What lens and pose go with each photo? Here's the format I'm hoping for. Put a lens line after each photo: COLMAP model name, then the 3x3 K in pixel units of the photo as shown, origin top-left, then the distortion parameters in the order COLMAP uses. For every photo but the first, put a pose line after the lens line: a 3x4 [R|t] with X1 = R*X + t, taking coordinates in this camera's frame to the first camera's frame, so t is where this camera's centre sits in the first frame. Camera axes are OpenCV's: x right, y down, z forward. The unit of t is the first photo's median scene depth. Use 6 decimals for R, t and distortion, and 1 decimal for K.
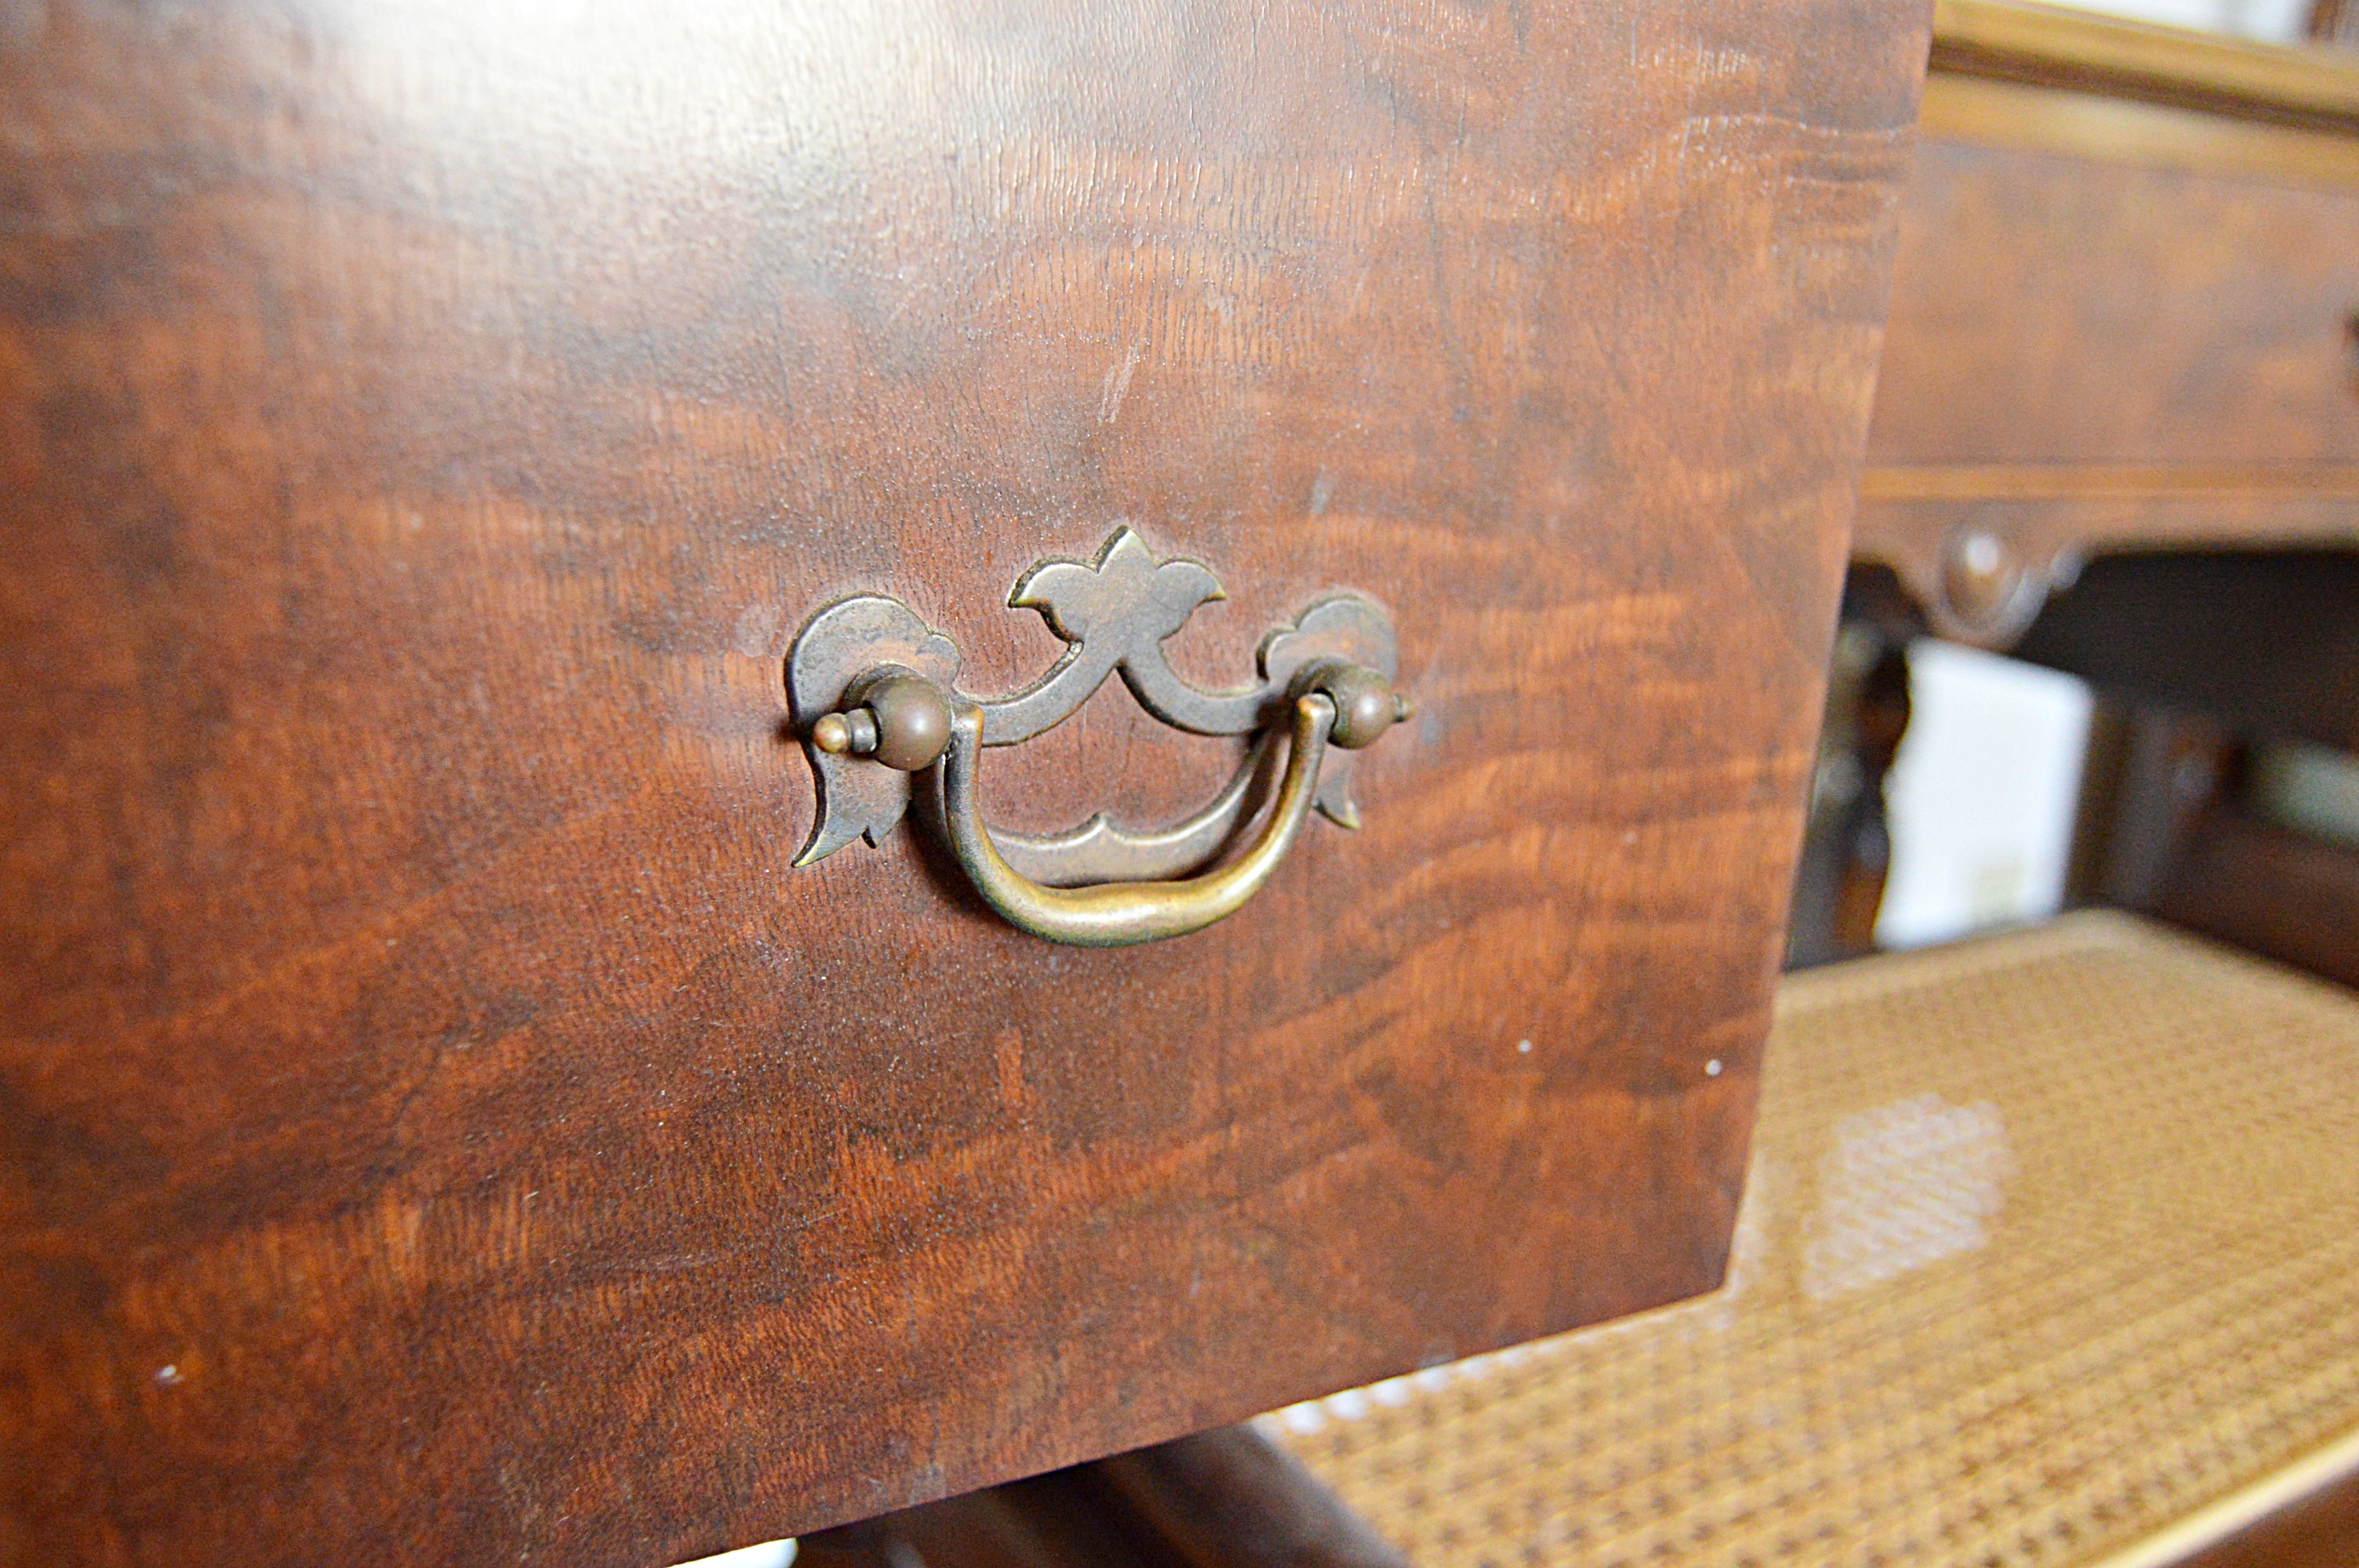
lens RADIAL K [[1986.0, 0, 1159.7], [0, 1986.0, 766.4], [0, 0, 1]] dist [-0.019138, -0.012023]
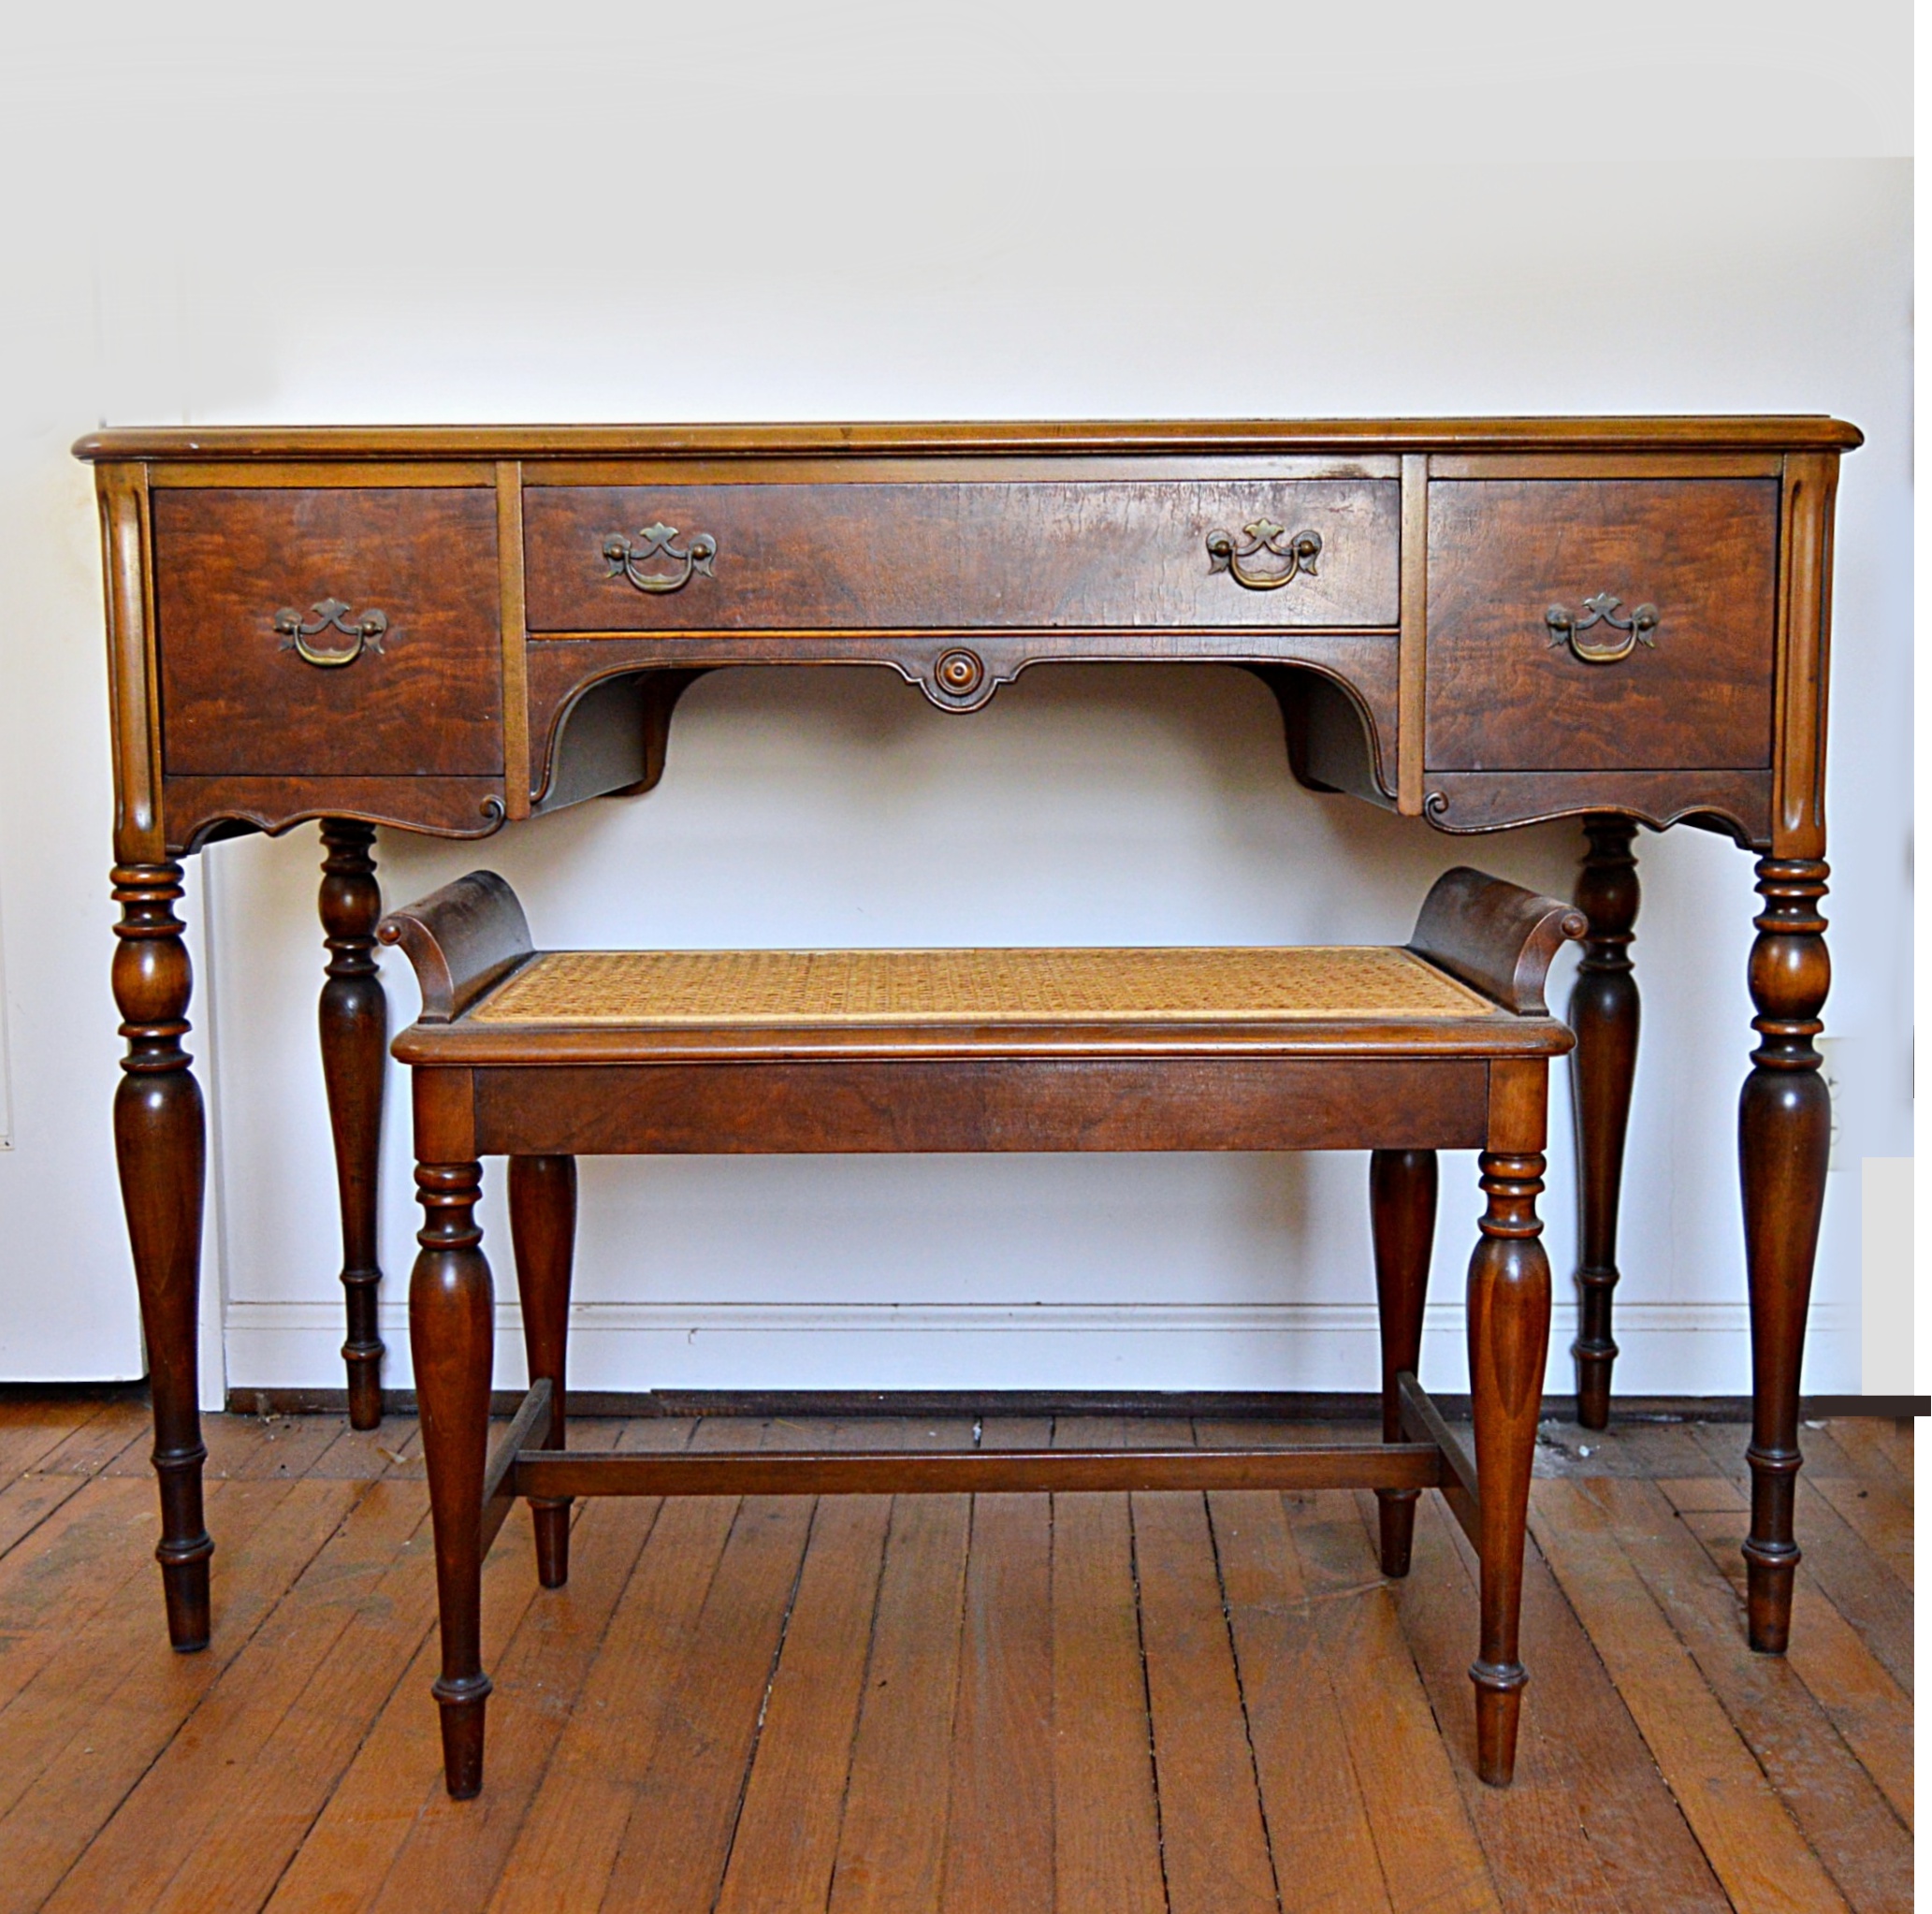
lens RADIAL K [[2367.7, 0, 966.2], [0, 2367.7, 956.8], [0, 0, 1]] dist [-0.047581, 0.000000]
pose [[0.853406, -0.008431, -0.521179, 5.138175], [-0.072438, 0.988249, -0.134600, 1.710607], [0.516189, 0.152622, 0.842766, -3.729413]]
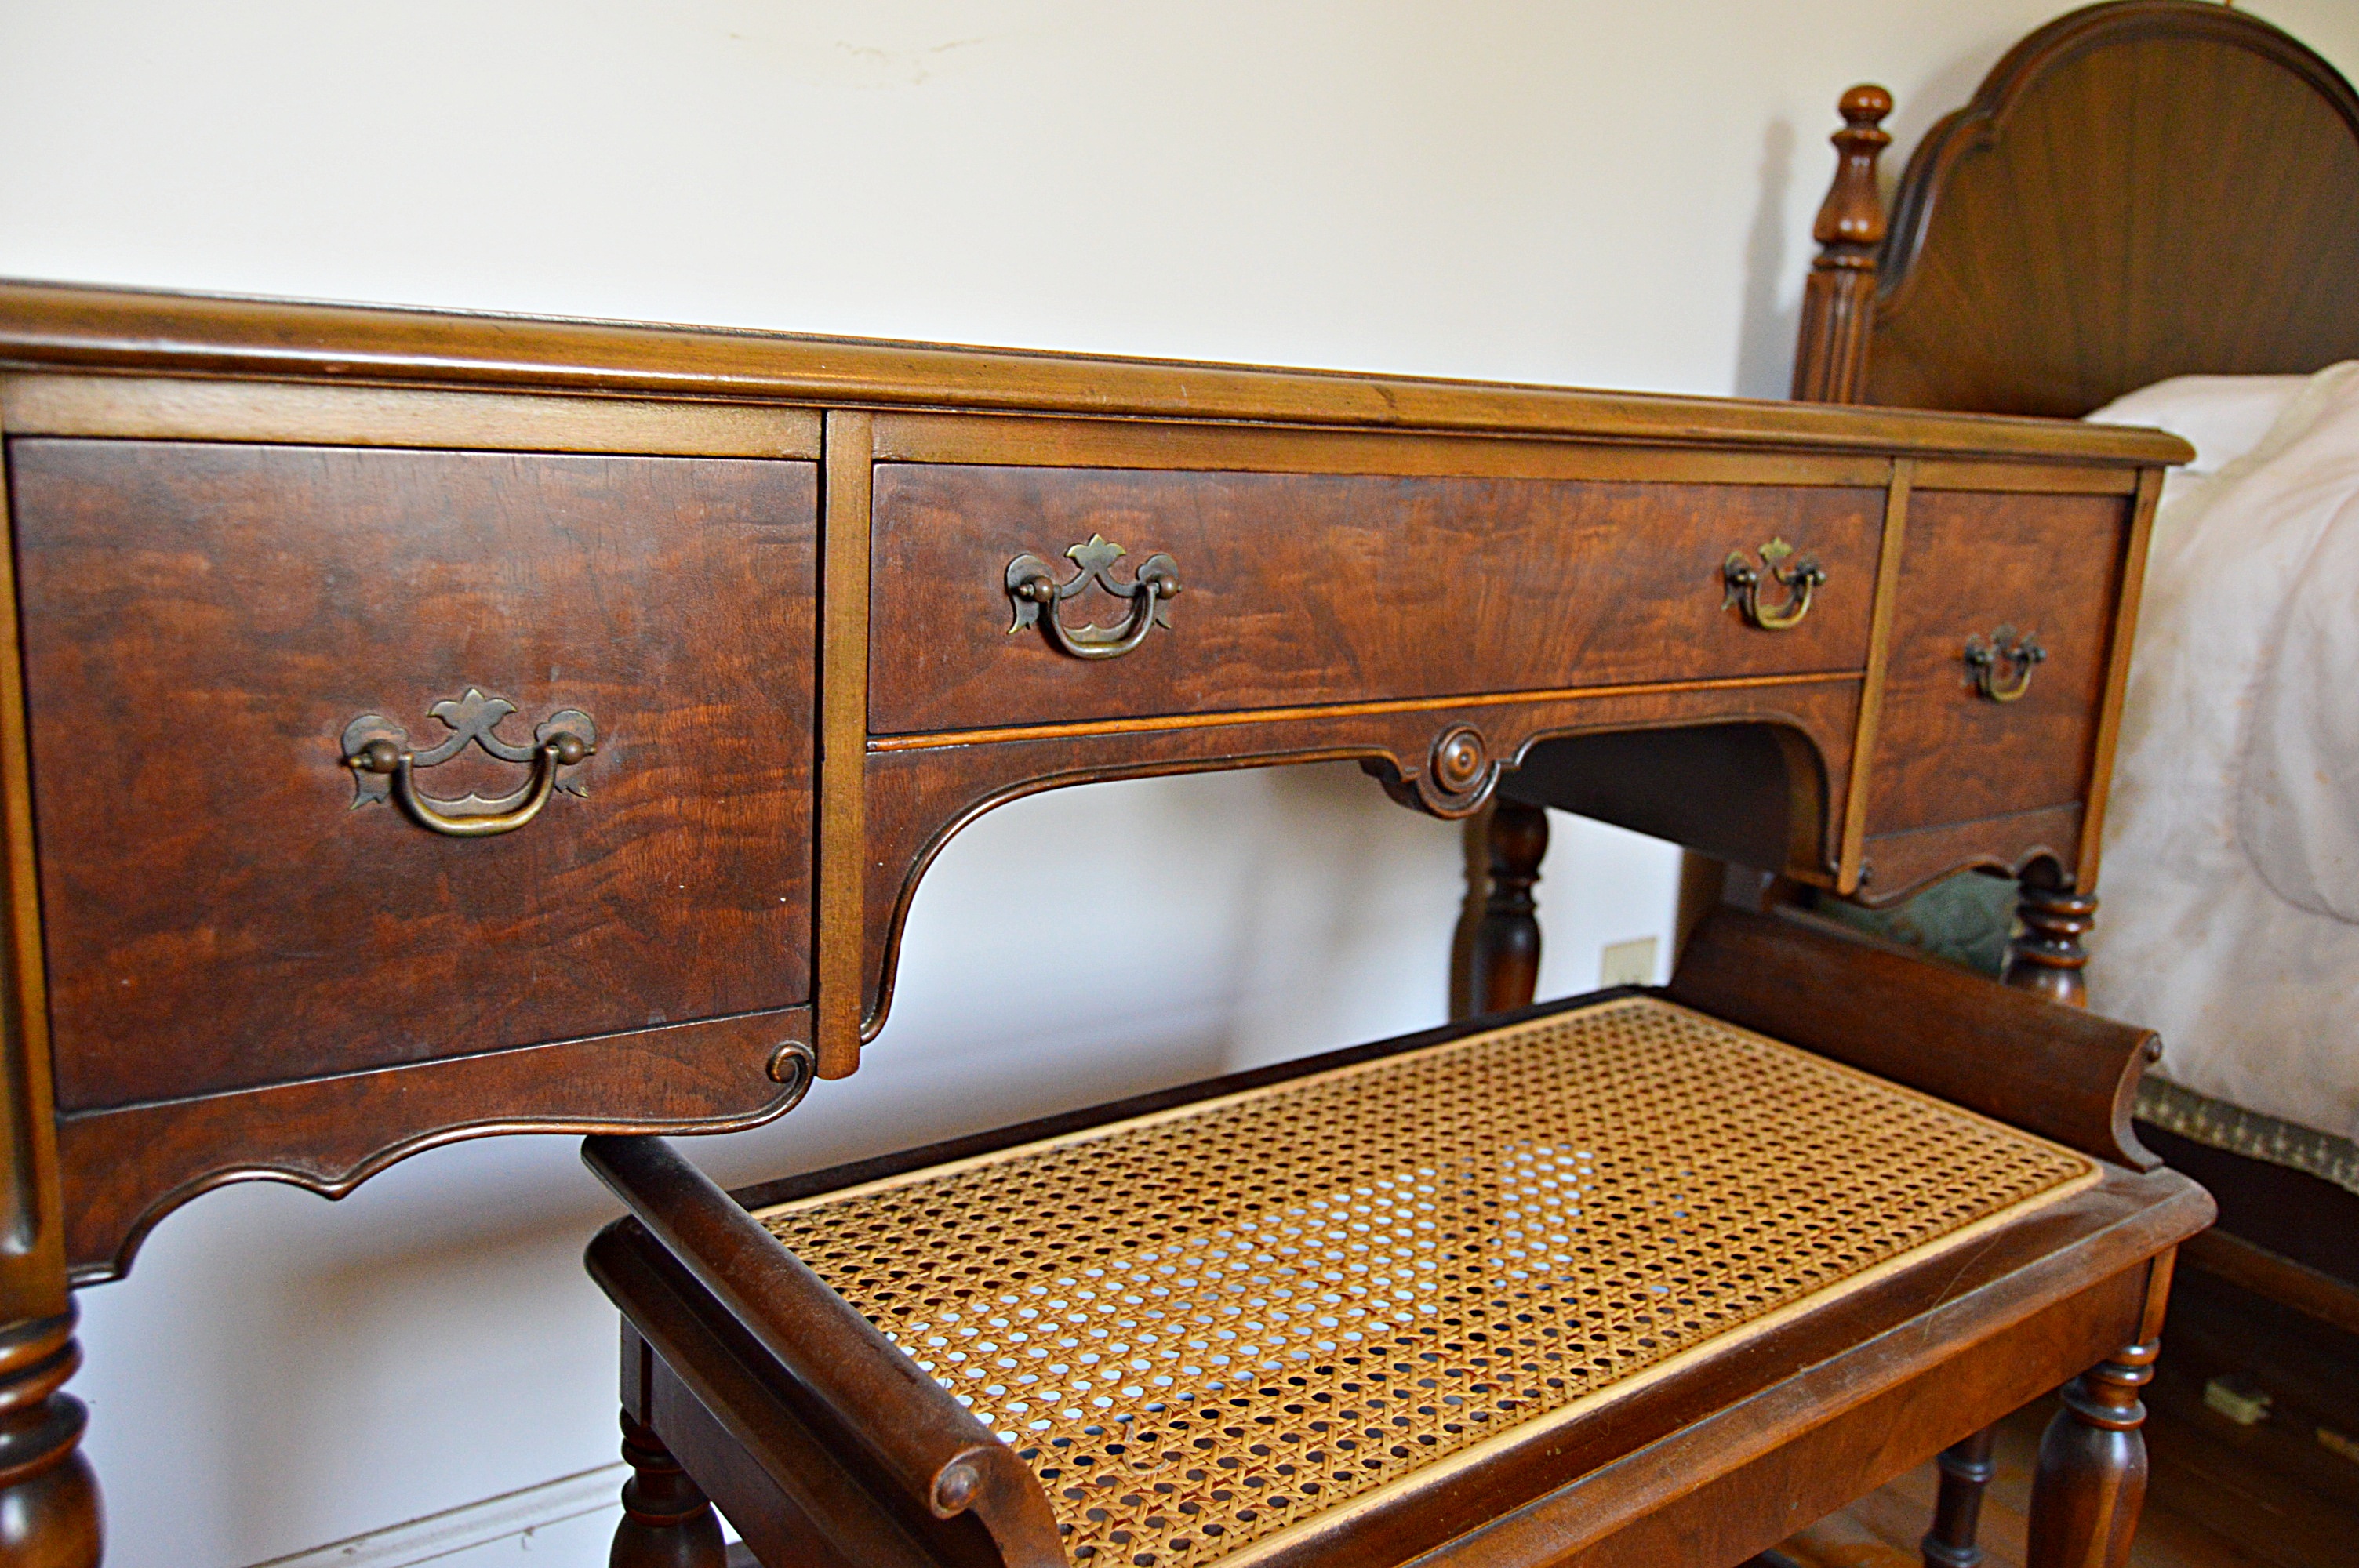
lens RADIAL K [[1830.3, 0, 1179.3], [0, 1830.3, 775.1], [0, 0, 1]] dist [-0.021183, 0.010169]
pose [[0.994482, -0.038756, 0.097491, 0.687483], [0.043842, 0.997757, -0.050578, 0.169420], [-0.095312, 0.054573, 0.993950, -1.582912]]
